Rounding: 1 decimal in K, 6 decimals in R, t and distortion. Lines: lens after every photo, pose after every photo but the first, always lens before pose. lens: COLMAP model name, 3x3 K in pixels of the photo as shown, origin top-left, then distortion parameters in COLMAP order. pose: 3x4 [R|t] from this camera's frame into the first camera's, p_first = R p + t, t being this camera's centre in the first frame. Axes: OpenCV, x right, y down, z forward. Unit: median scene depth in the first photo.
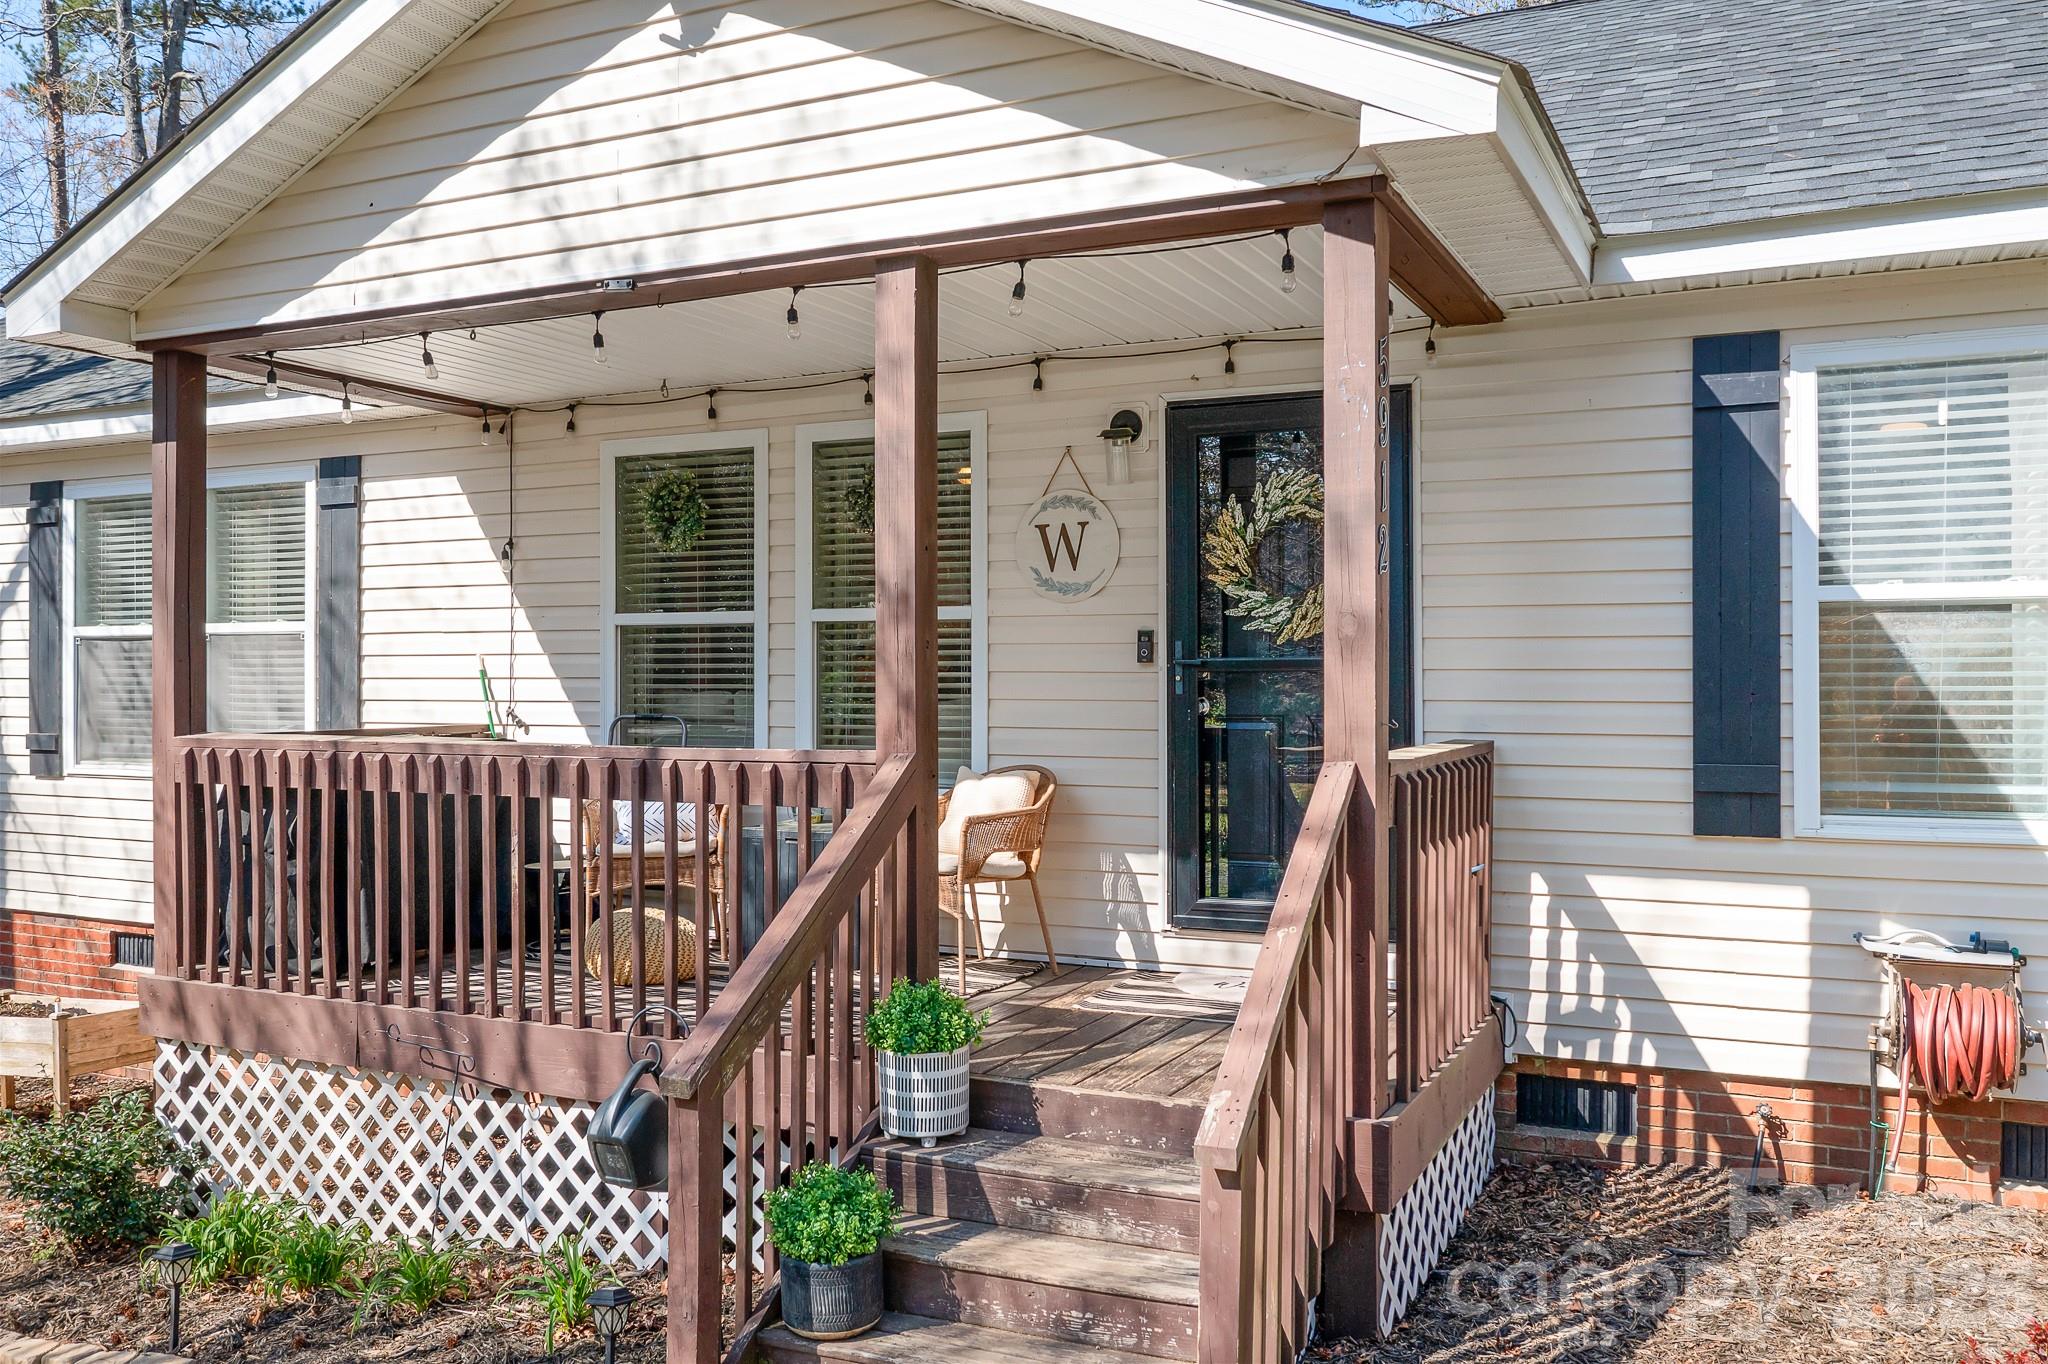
lens RADIAL K [[1608.3, 0, 1024.0], [0, 1608.3, 682.0], [0, 0, 1]] dist [-0.015565, -0.003468]
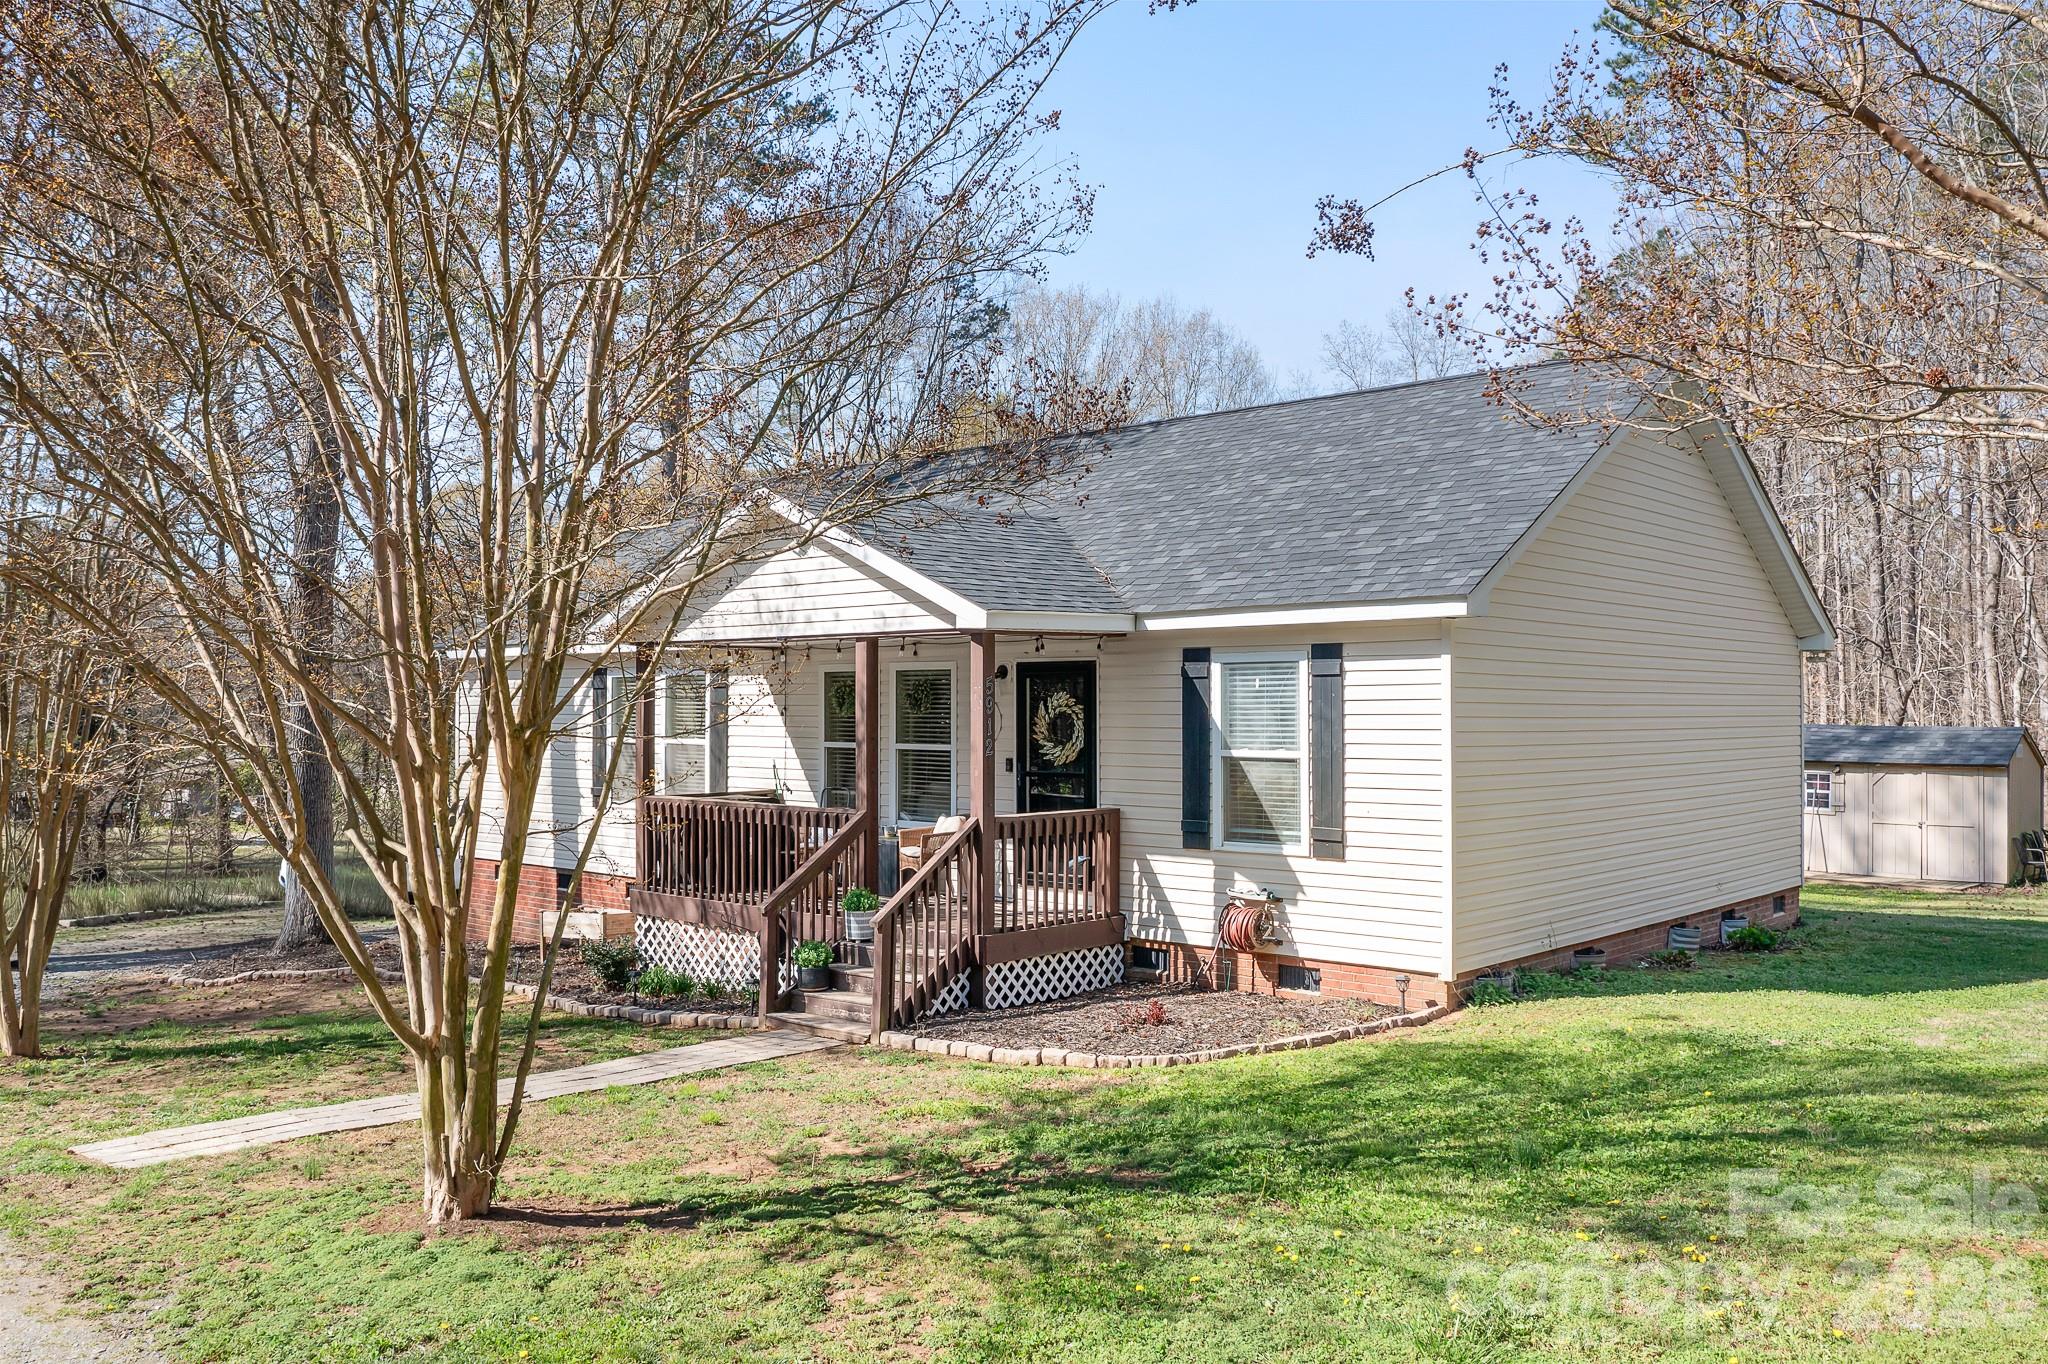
lens RADIAL K [[1619.4, 0, 1025.4], [0, 1619.4, 711.5], [0, 0, 1]] dist [-0.020368, 0.016065]
pose [[0.957198, 0.001690, -0.289430, 0.804883], [-0.002491, 0.999994, -0.002398, -0.097170], [0.289424, 0.003016, 0.957196, -1.301666]]
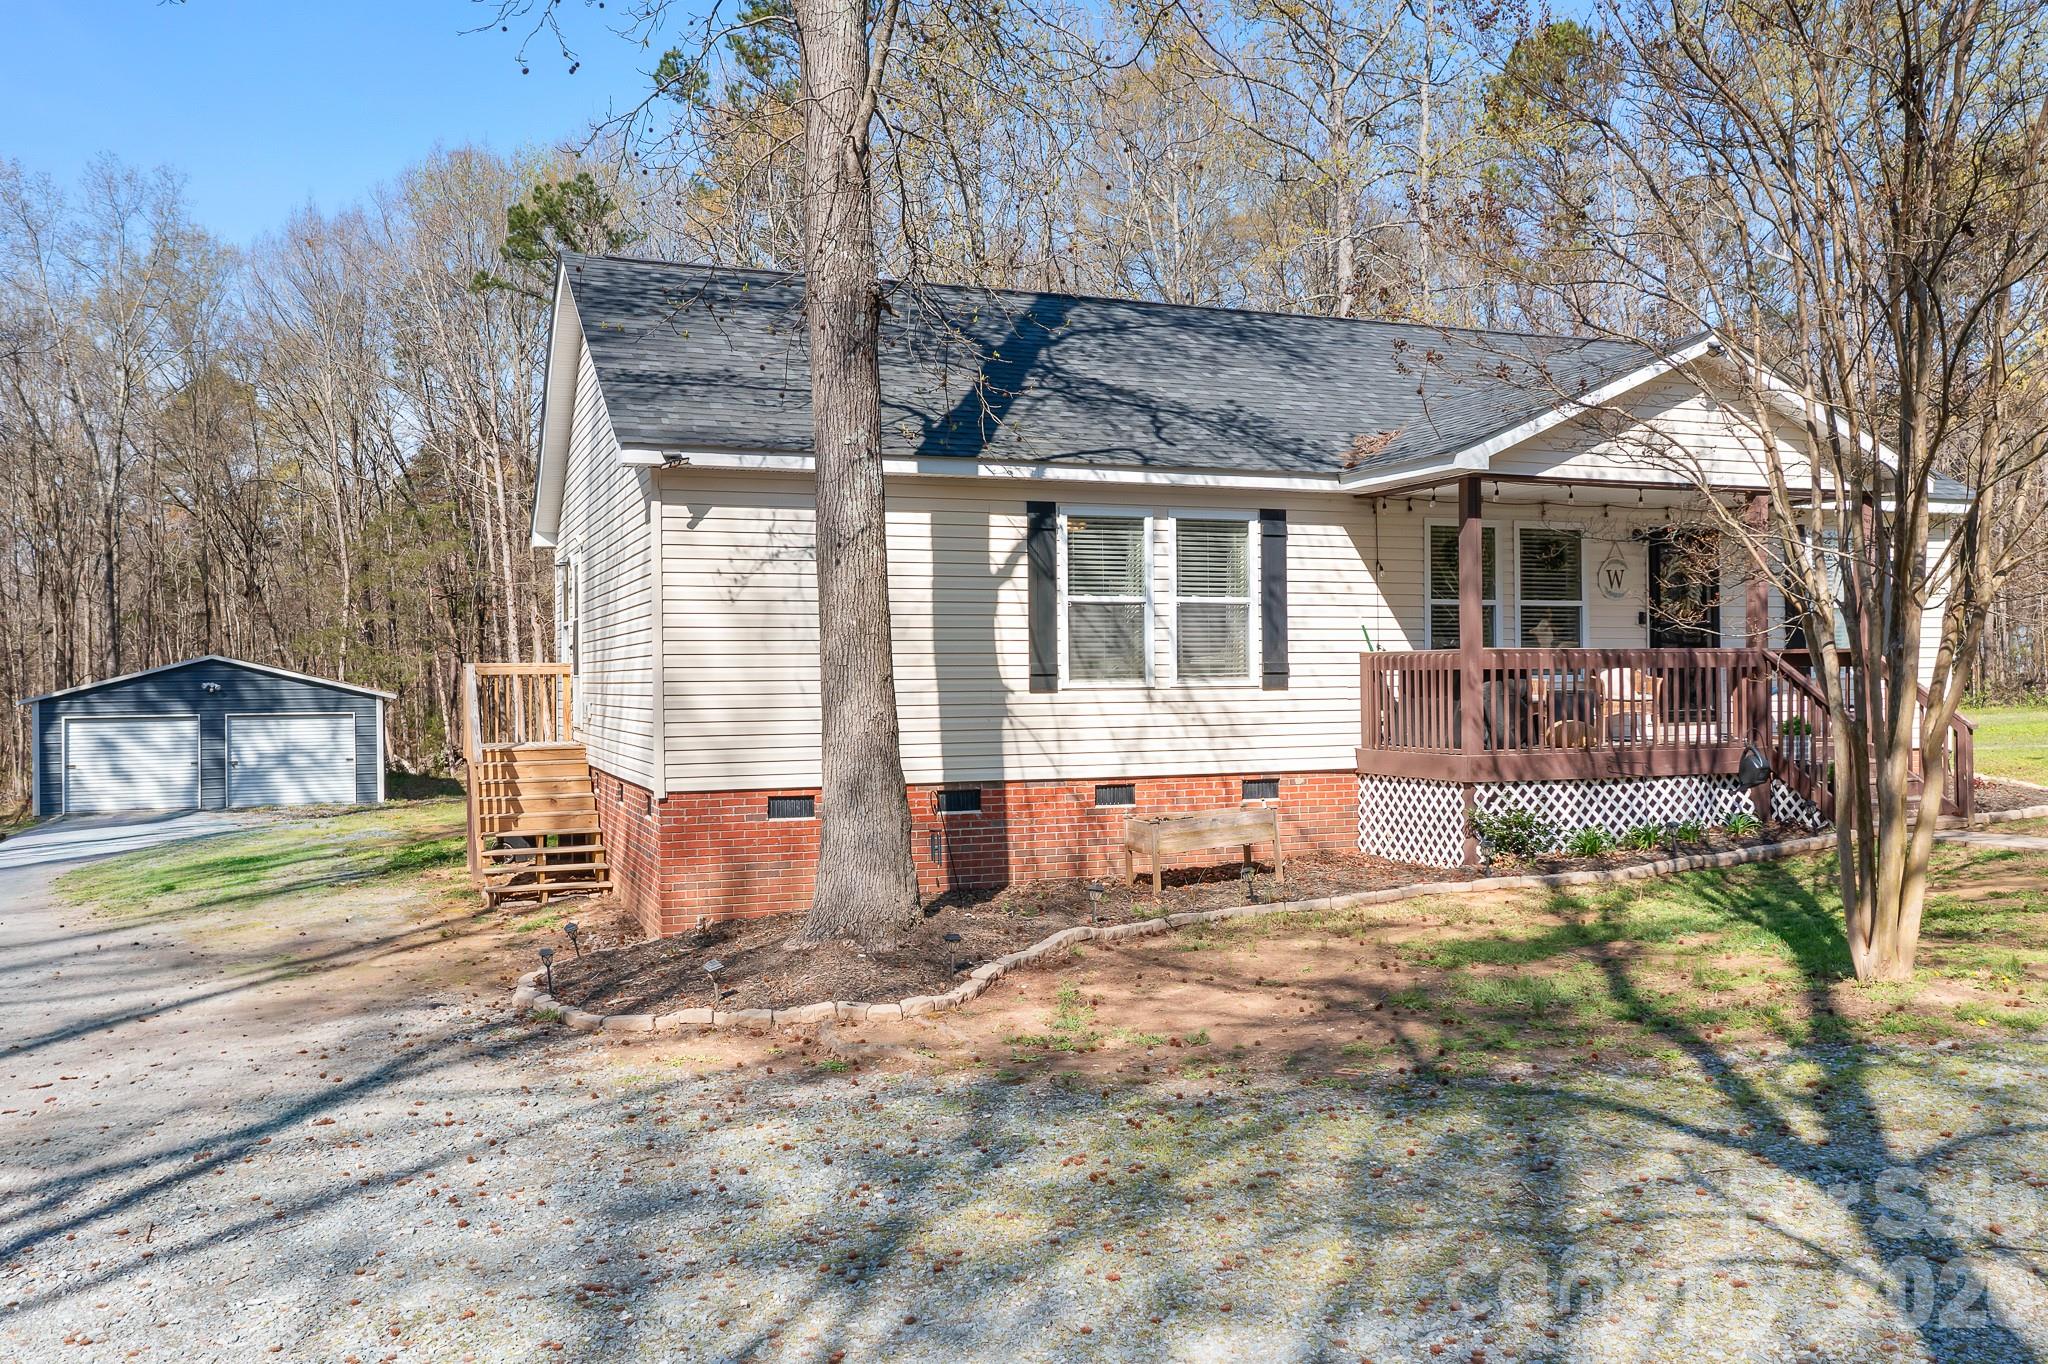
lens RADIAL K [[1619.4, 0, 1025.4], [0, 1619.4, 711.5], [0, 0, 1]] dist [-0.020368, 0.016065]
pose [[0.690978, -0.021347, 0.722560, -2.636788], [0.009618, 0.999747, 0.020338, 0.069666], [-0.722812, -0.007104, 0.691009, -0.112155]]
